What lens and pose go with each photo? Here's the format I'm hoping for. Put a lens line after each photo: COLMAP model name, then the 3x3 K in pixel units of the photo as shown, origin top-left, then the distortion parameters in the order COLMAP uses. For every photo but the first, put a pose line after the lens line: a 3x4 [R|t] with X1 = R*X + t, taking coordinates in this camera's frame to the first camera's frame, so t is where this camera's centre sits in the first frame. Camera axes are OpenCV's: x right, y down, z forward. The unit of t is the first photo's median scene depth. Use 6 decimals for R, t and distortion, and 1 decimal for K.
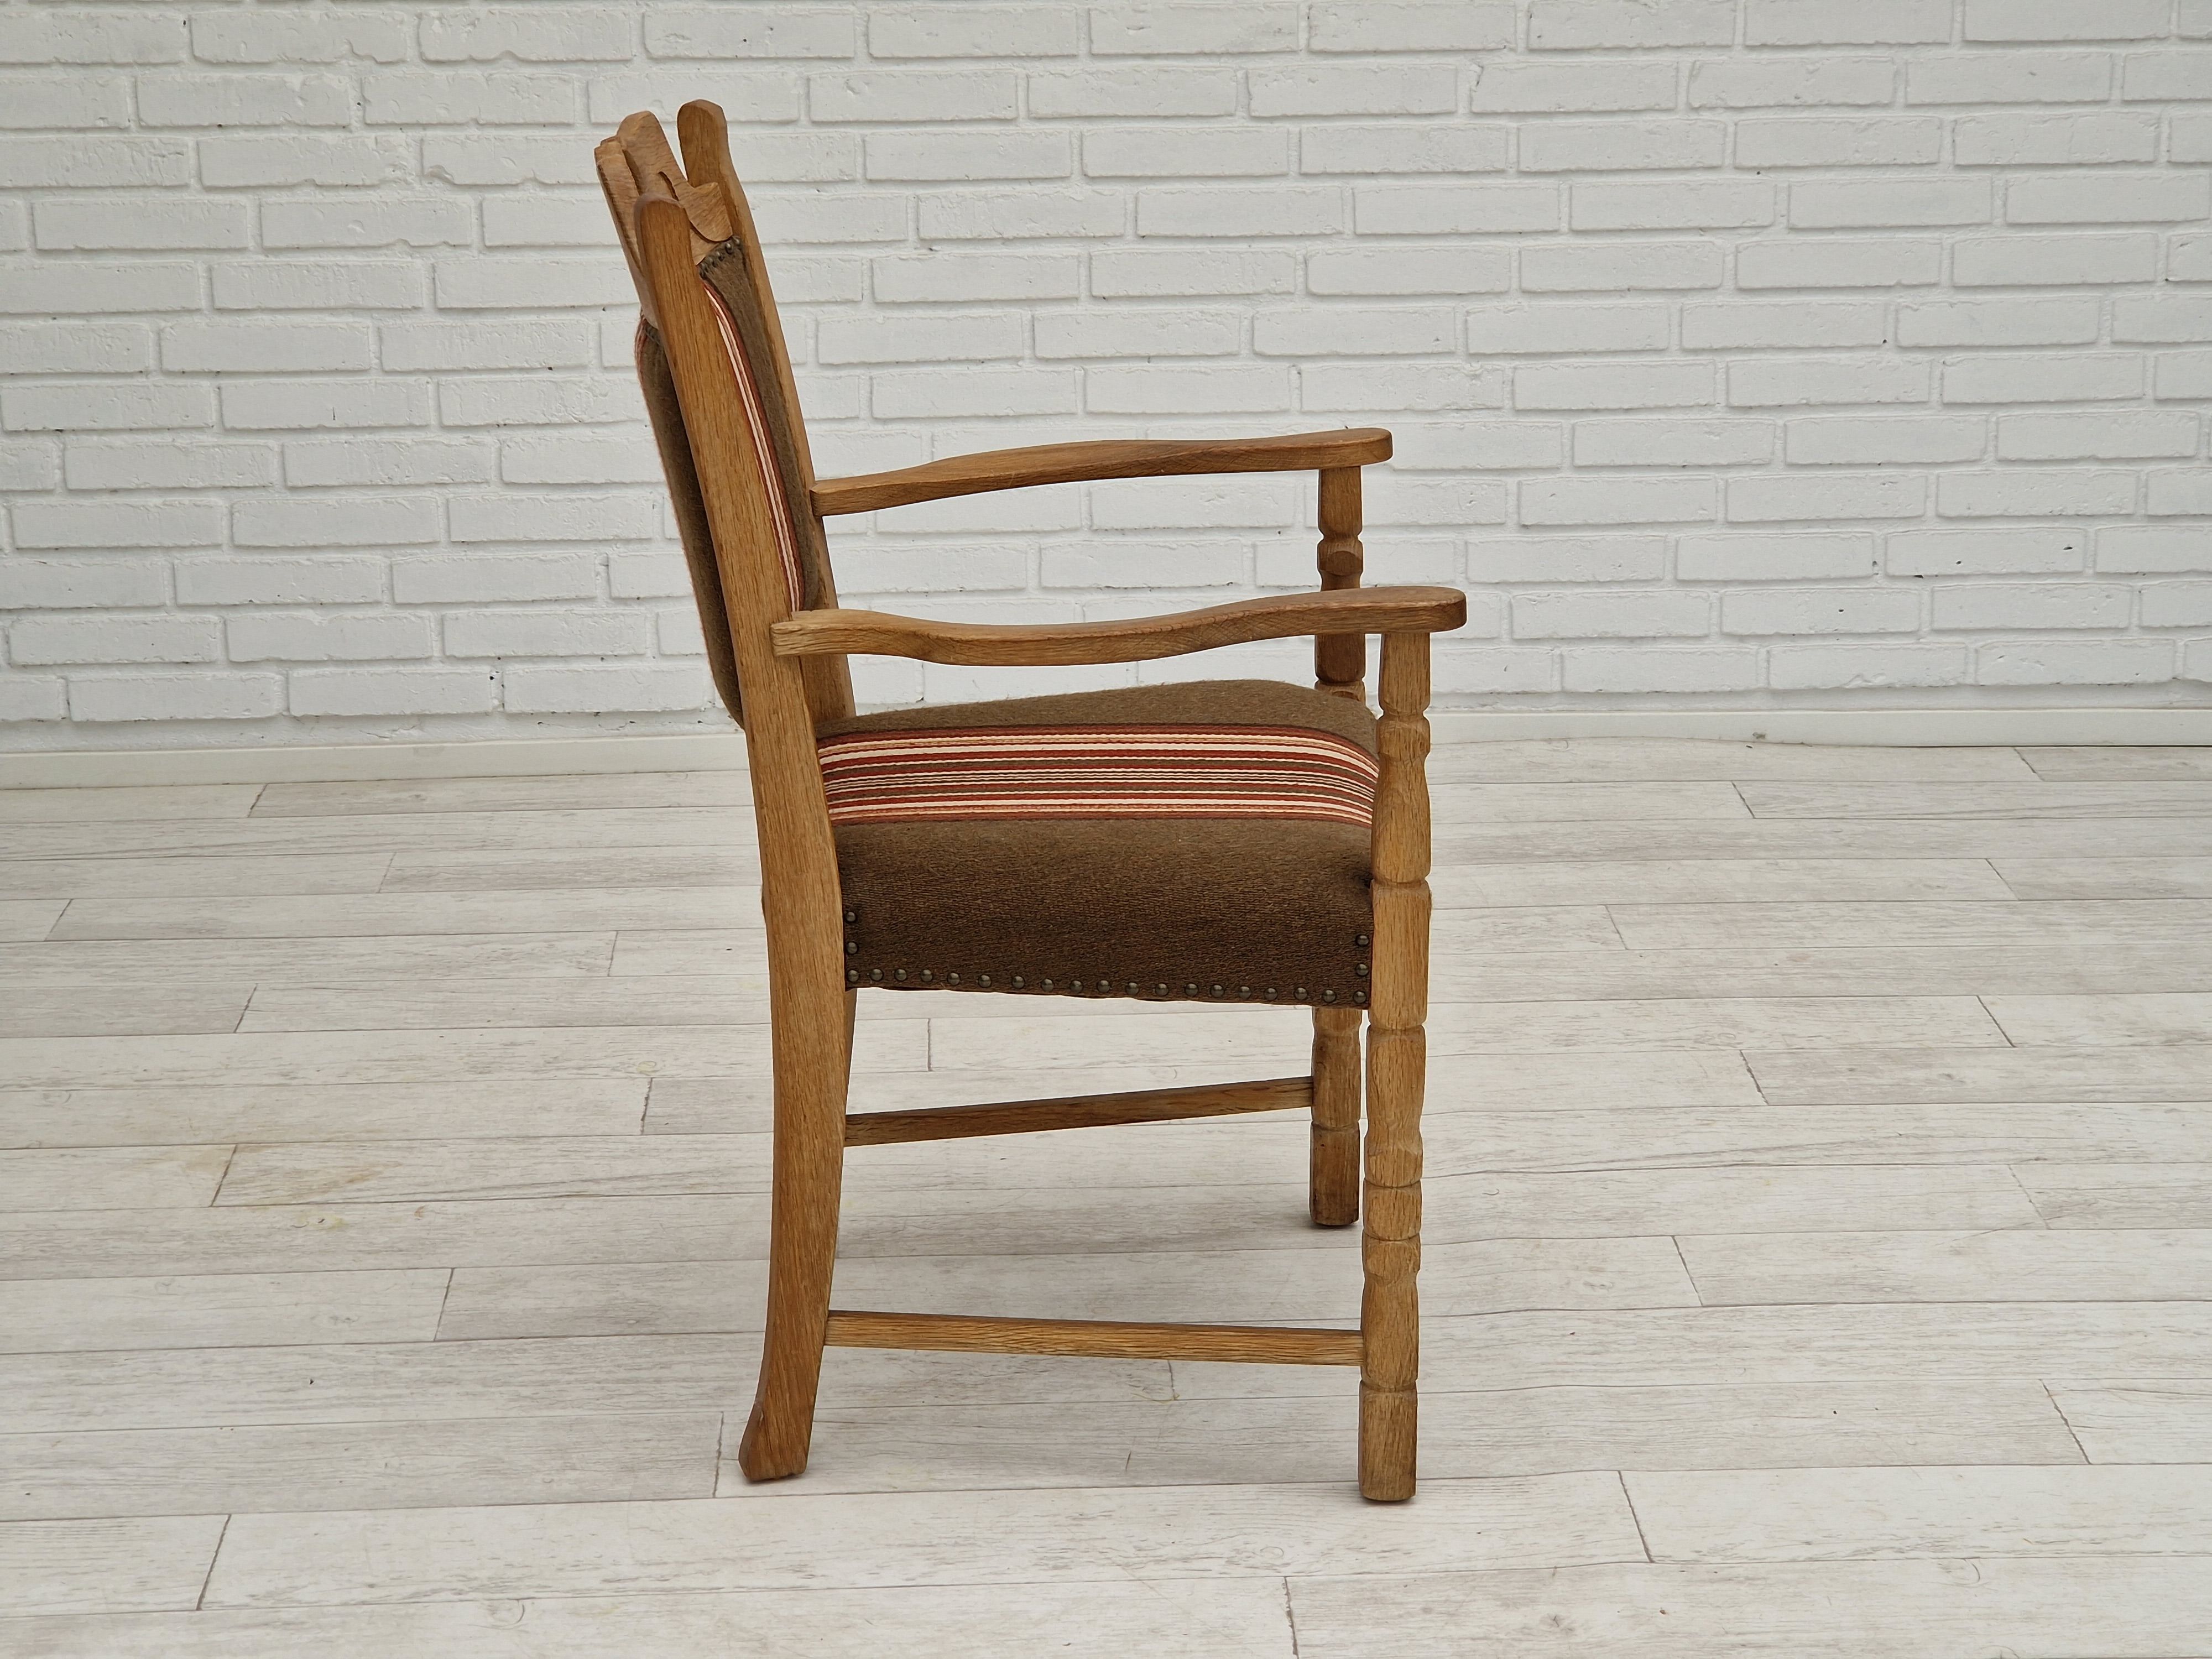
lens RADIAL K [[4359.3, 0, 1115.3], [0, 4359.3, 798.8], [0, 0, 1]] dist [0.057041, 0.141649]
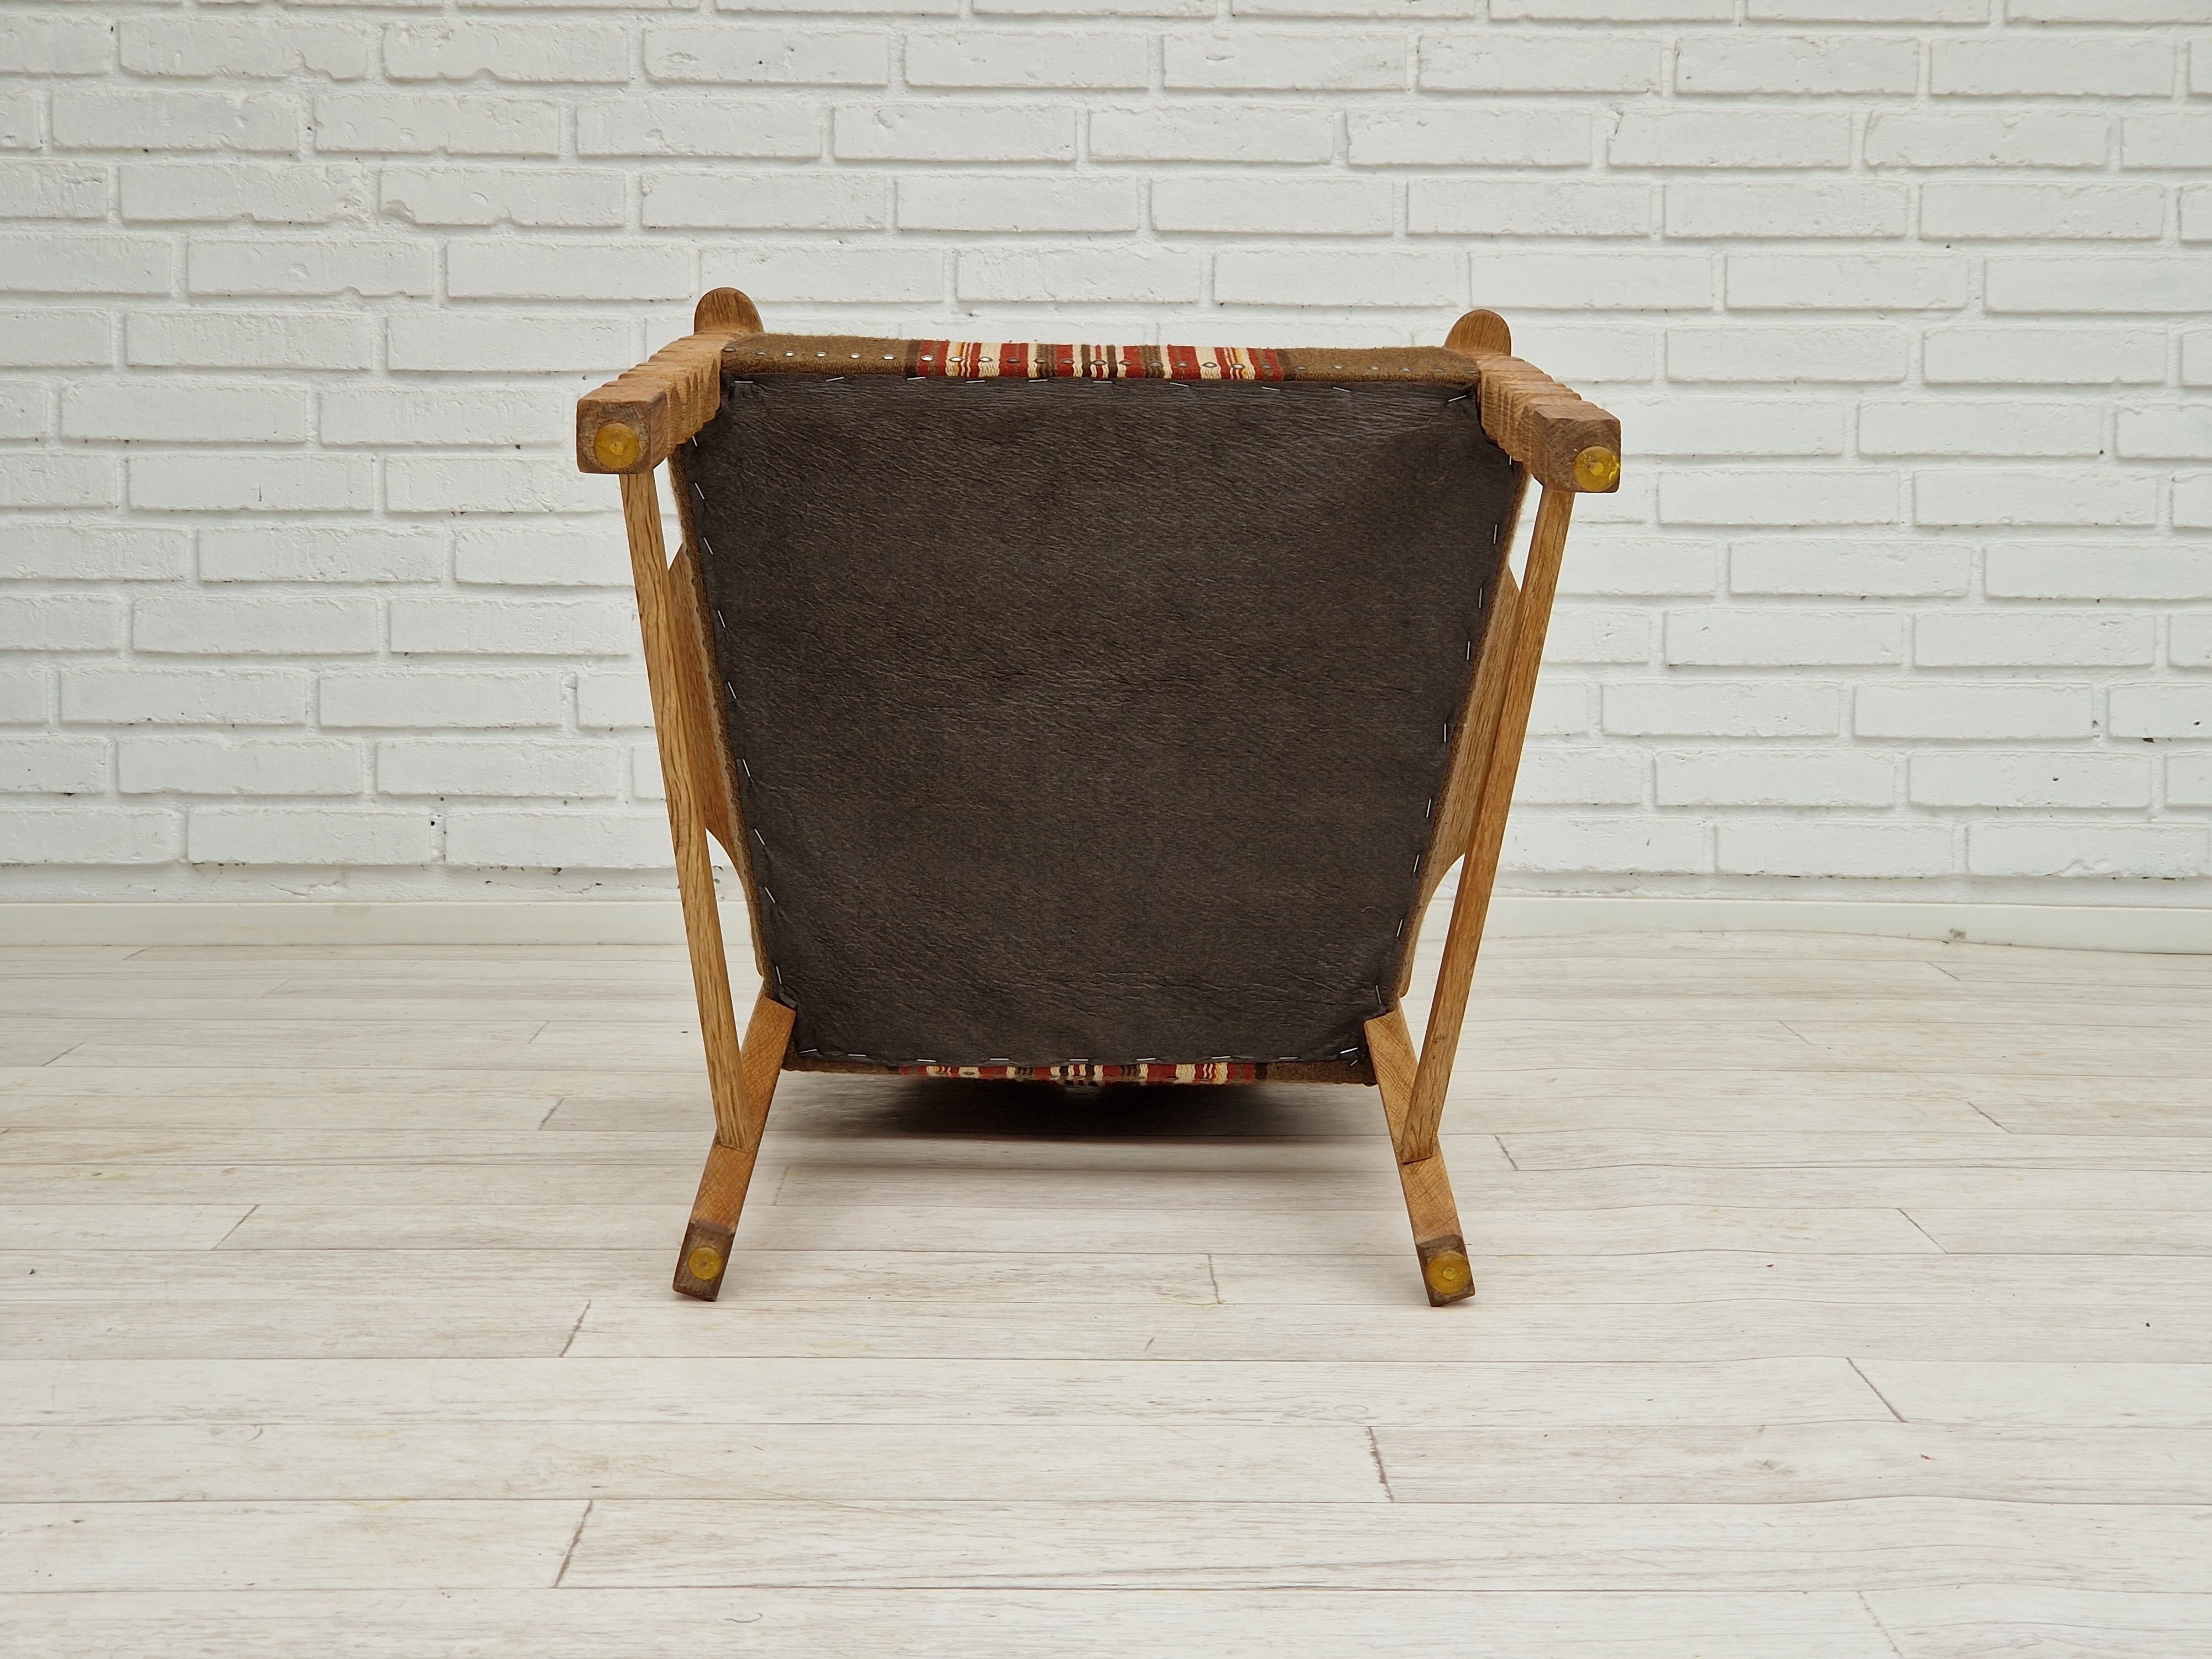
lens RADIAL K [[4314.2, 0, 1117.2], [0, 4314.2, 784.6], [0, 0, 1]] dist [0.110444, -0.345118]
pose [[0.999498, 0.018634, -0.025603, 0.009489], [-0.023770, 0.975706, -0.217791, 0.146296], [0.020923, 0.218291, 0.975659, 0.199220]]
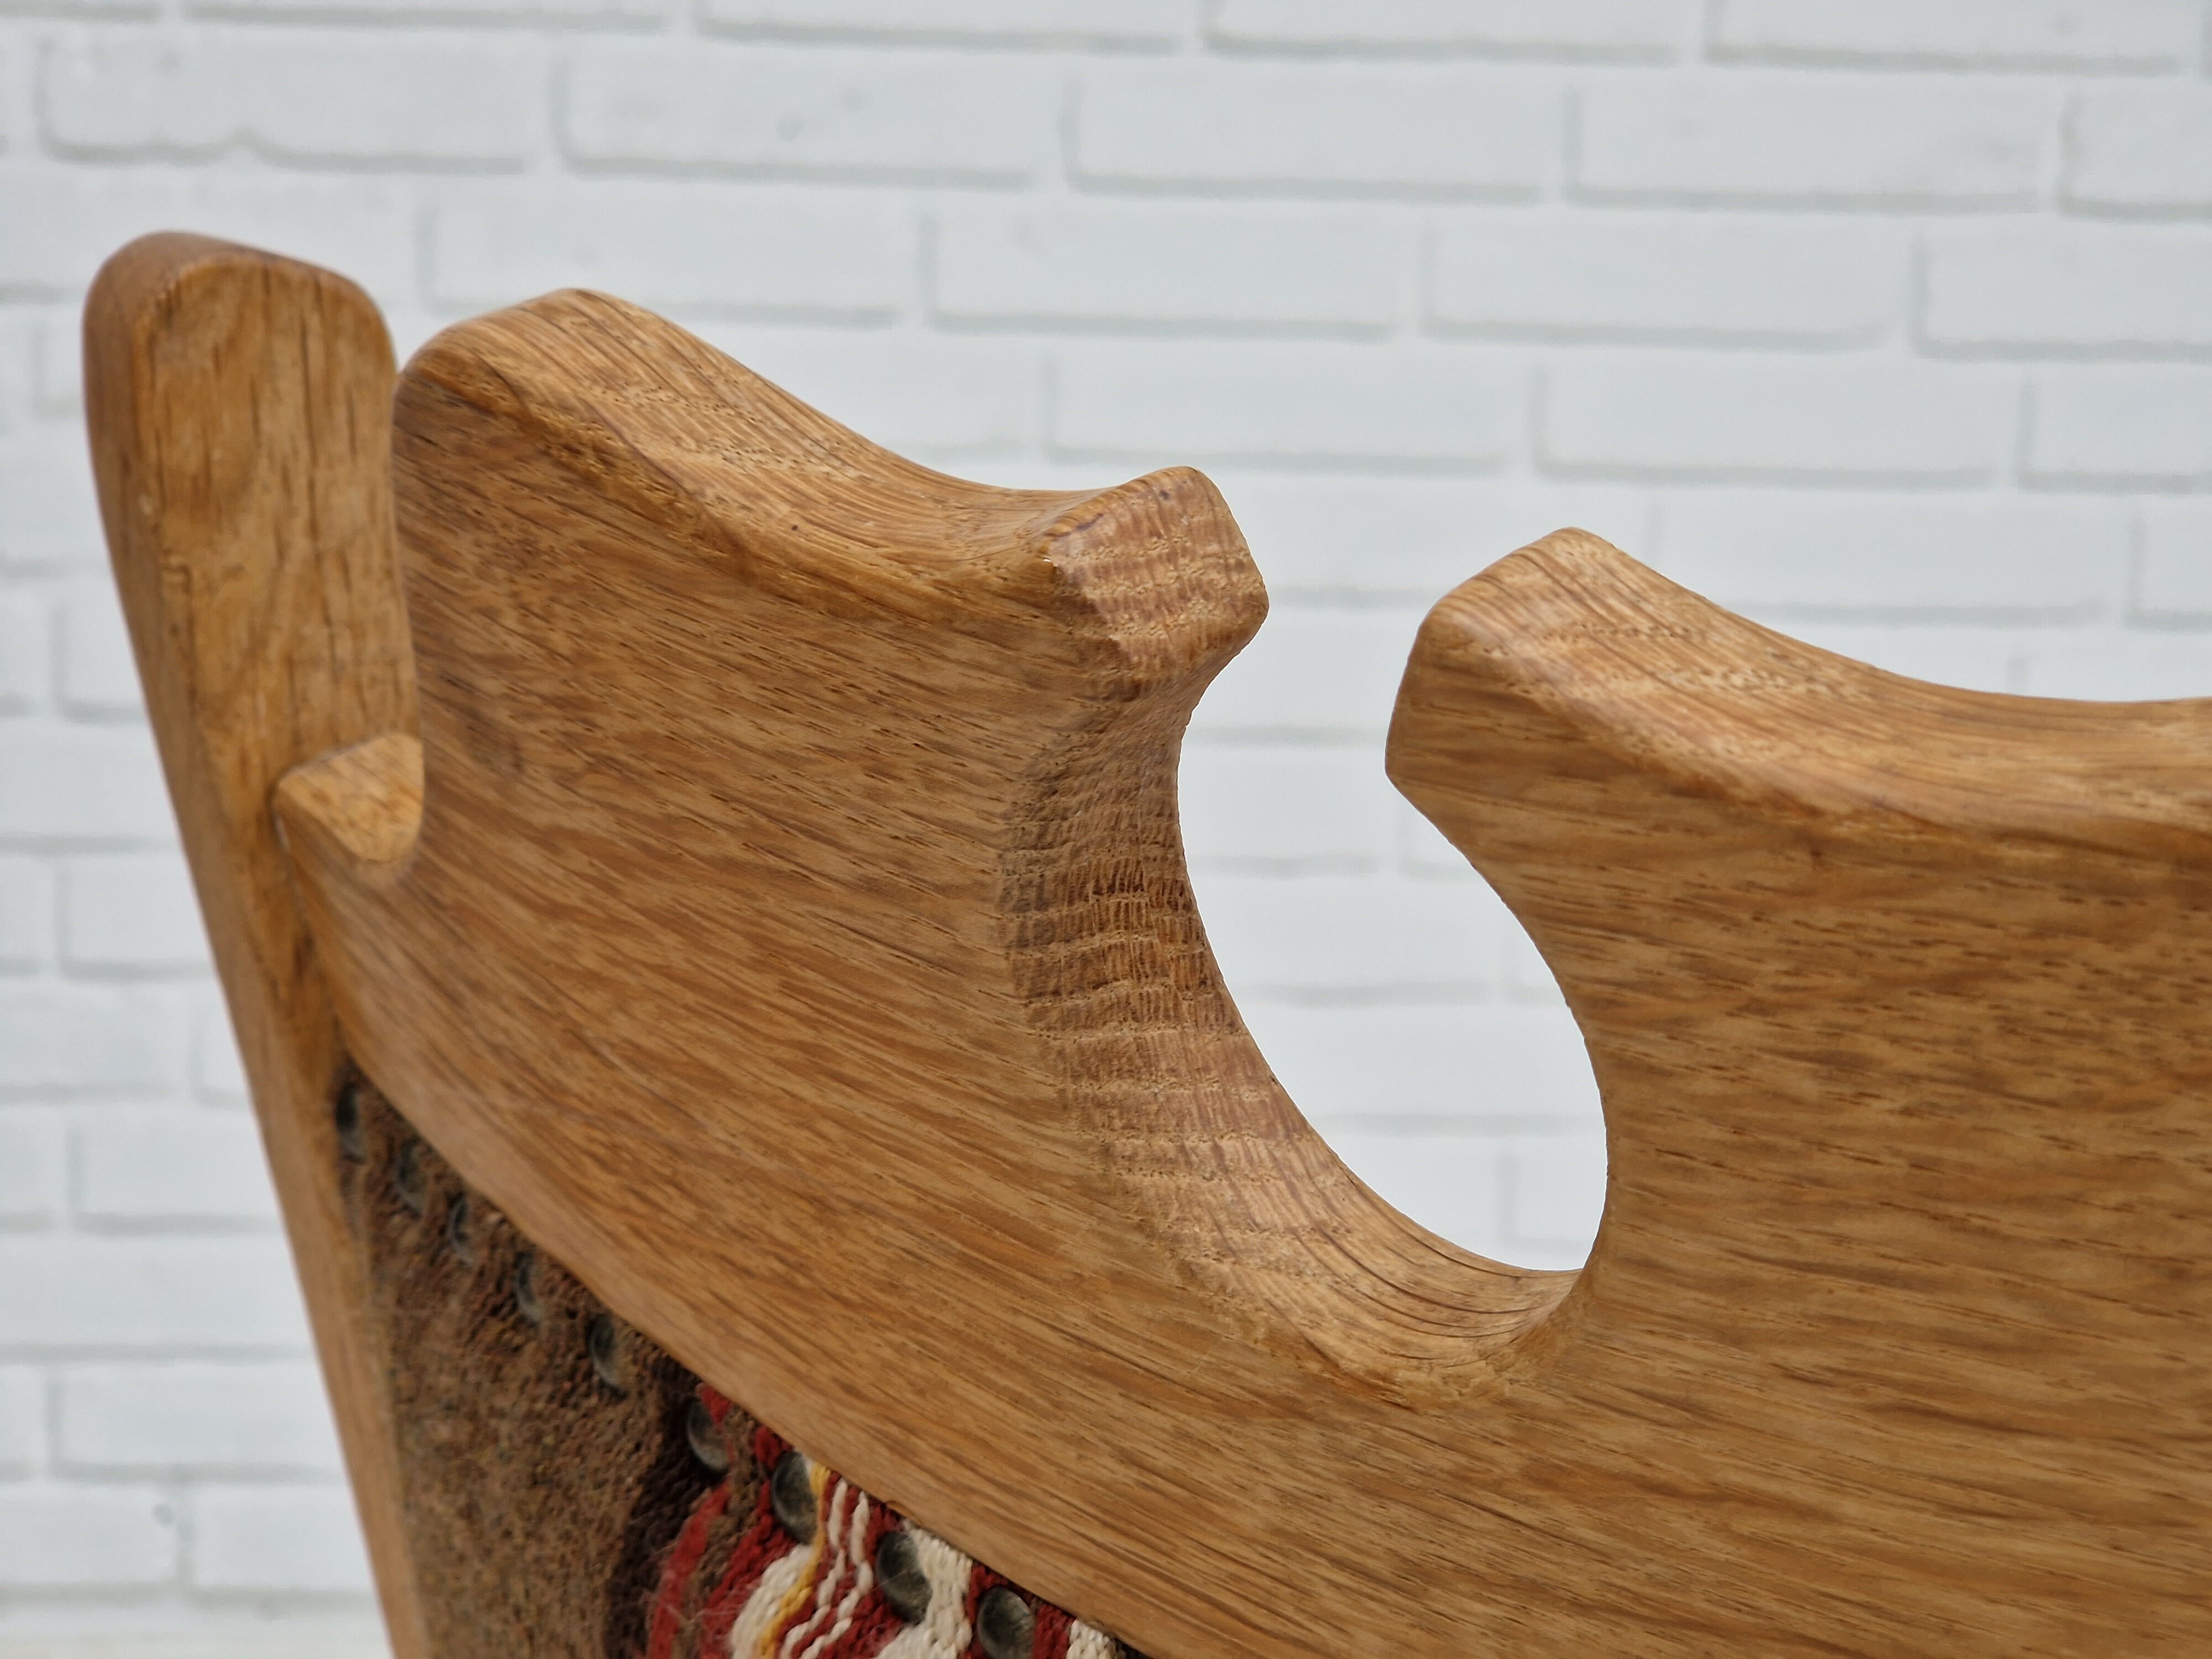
lens RADIAL K [[4381.4, 0, 1145.8], [0, 4381.4, 840.2], [0, 0, 1]] dist [-0.041878, 1.152555]
pose [[0.999107, 0.035079, 0.023566, -0.056174], [-0.033991, 0.998404, -0.045090, -0.082628], [-0.025110, 0.044248, 0.998705, 0.555067]]
